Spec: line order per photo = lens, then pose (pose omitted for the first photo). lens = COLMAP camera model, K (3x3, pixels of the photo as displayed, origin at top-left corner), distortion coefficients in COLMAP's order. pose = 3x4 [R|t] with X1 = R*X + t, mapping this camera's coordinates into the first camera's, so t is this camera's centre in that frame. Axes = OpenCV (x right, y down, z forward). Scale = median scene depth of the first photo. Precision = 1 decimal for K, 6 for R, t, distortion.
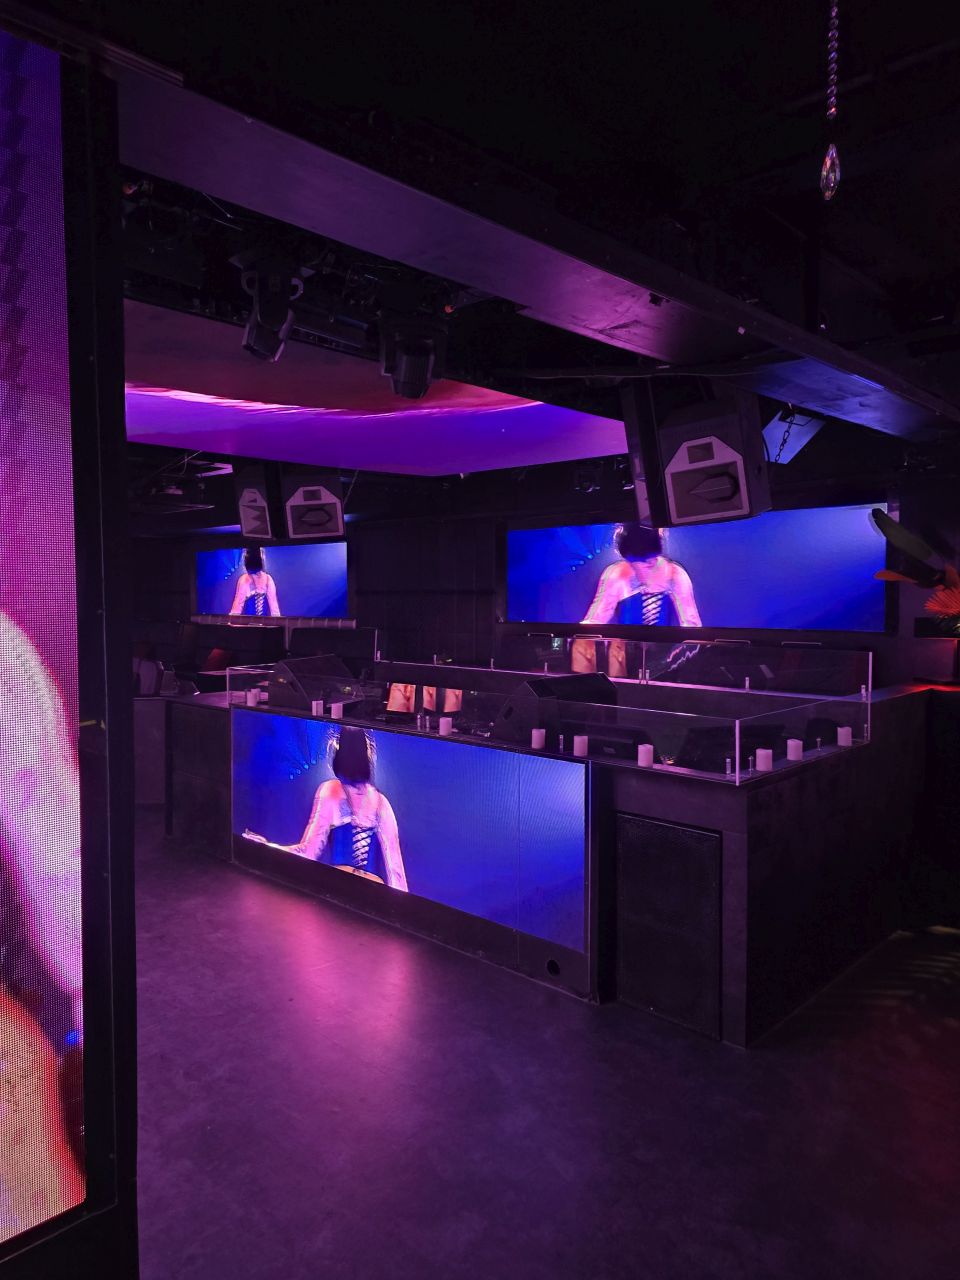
lens RADIAL K [[881.5, 0, 482.6], [0, 881.5, 612.6], [0, 0, 1]] dist [0.051491, -0.071907]
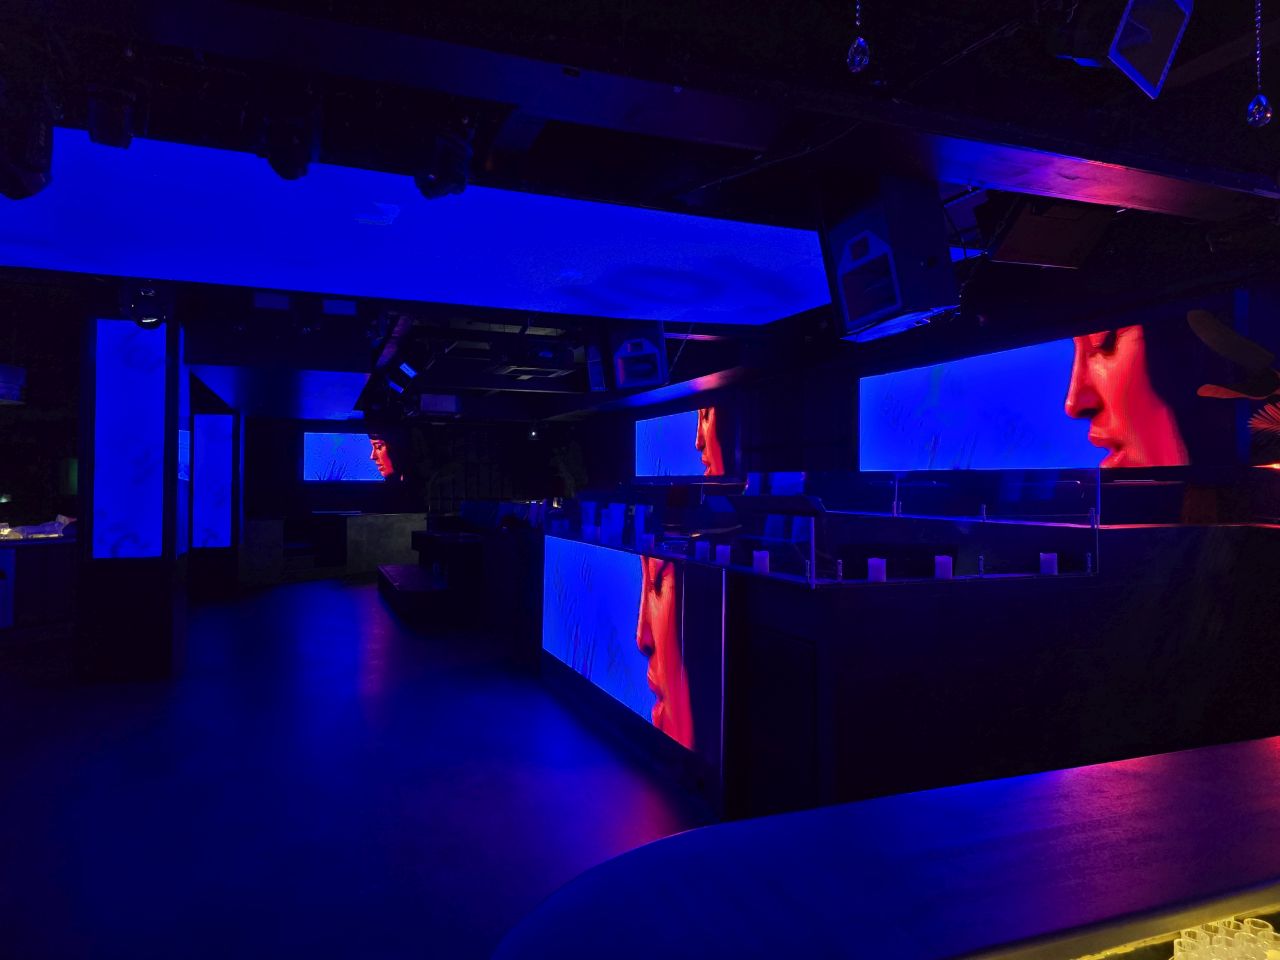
lens RADIAL K [[881.5, 0, 683.2], [0, 881.5, 464.5], [0, 0, 1]] dist [0.051491, -0.071907]
pose [[0.913277, -0.007899, -0.407263, 0.444590], [-0.012883, 0.998752, -0.048261, 0.092131], [0.407135, 0.049323, 0.912035, 0.080144]]
